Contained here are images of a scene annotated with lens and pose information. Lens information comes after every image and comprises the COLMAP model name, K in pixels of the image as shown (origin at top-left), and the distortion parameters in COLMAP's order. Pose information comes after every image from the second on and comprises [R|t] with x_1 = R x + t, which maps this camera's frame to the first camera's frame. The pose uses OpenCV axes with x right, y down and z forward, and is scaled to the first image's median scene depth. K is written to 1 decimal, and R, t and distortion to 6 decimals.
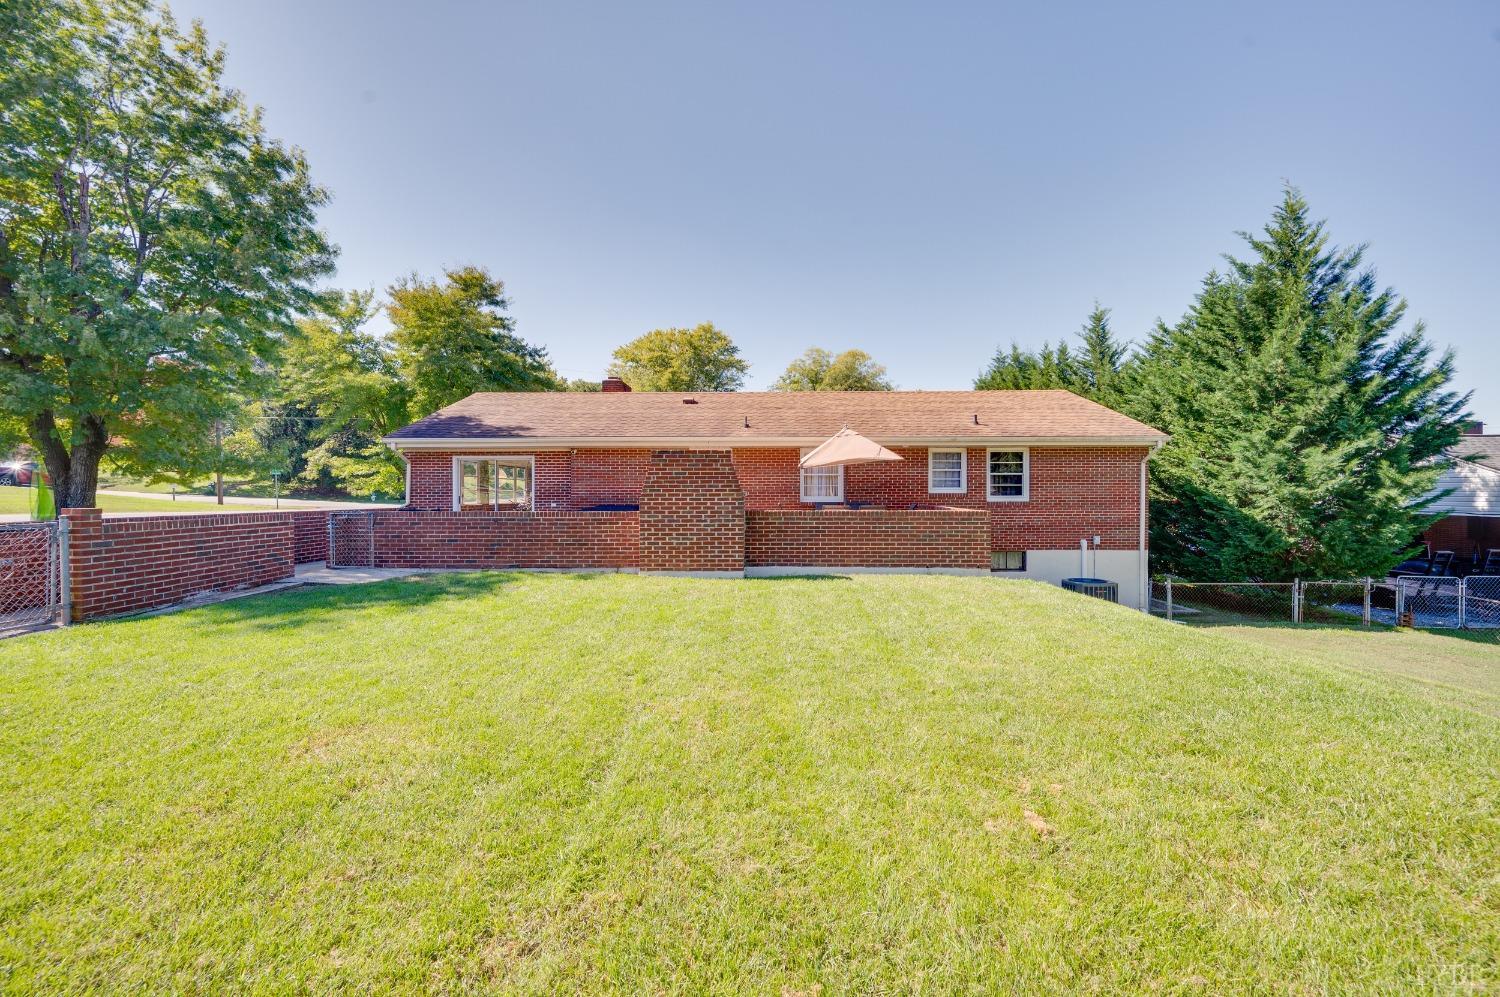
lens RADIAL K [[589.5, 0, 754.0], [0, 589.5, 499.3], [0, 0, 1]] dist [-0.001265, -0.000078]
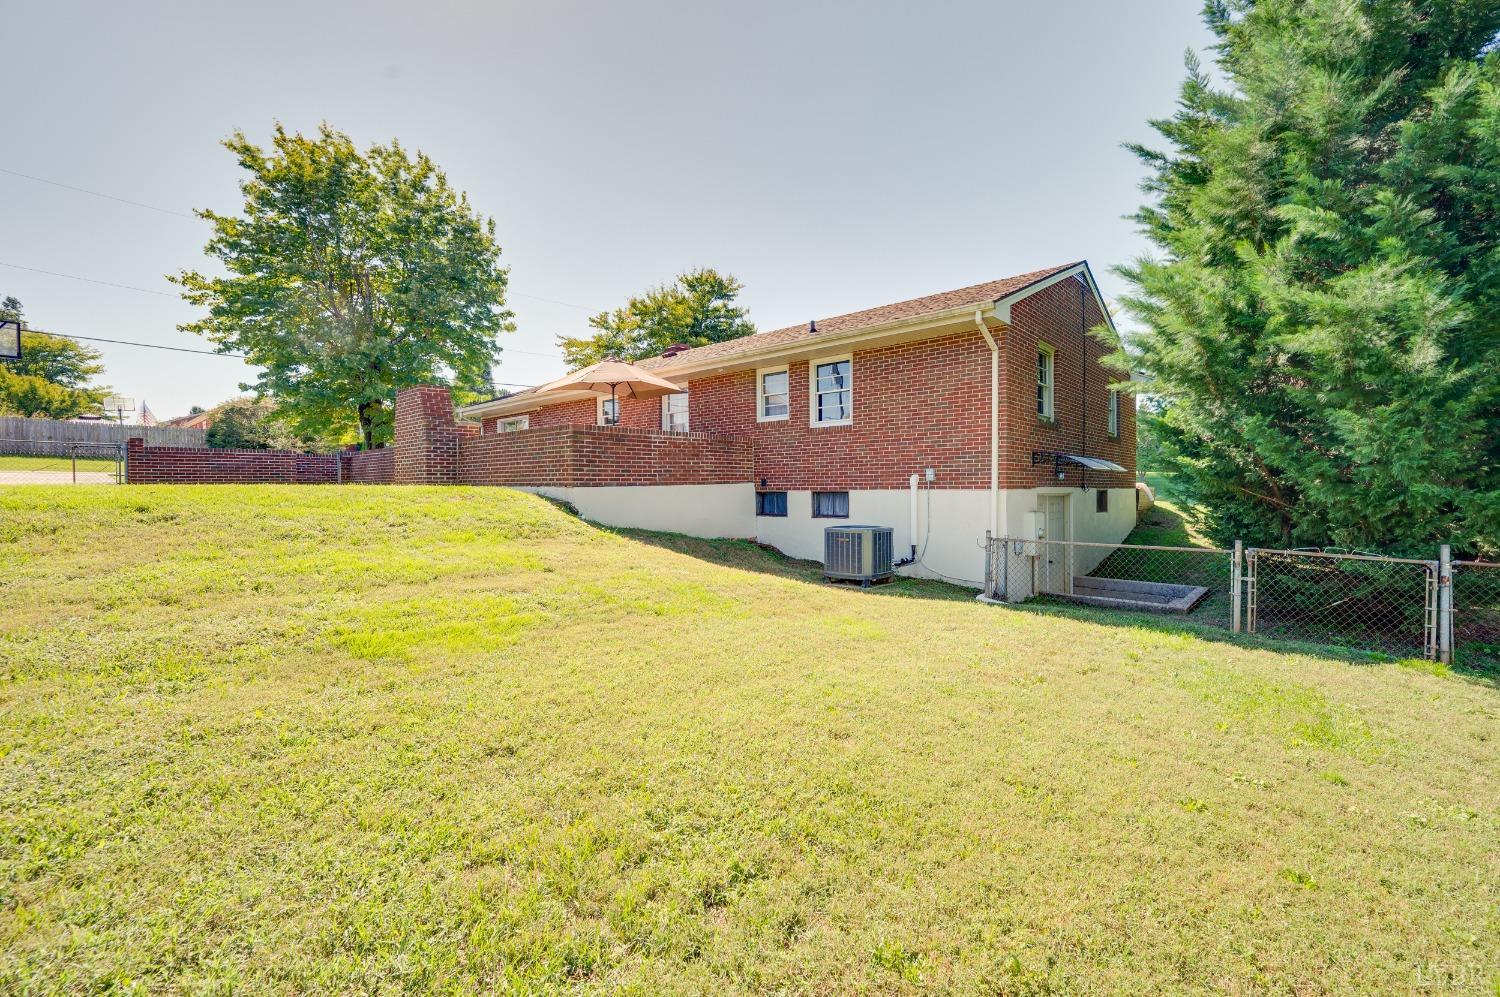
lens RADIAL K [[589.5, 0, 754.0], [0, 589.5, 499.3], [0, 0, 1]] dist [-0.001265, -0.000078]
pose [[0.817080, 0.014500, -0.576342, 0.788506], [0.000474, 0.999666, 0.025823, 0.077595], [0.576524, -0.021373, 0.816800, 0.315973]]
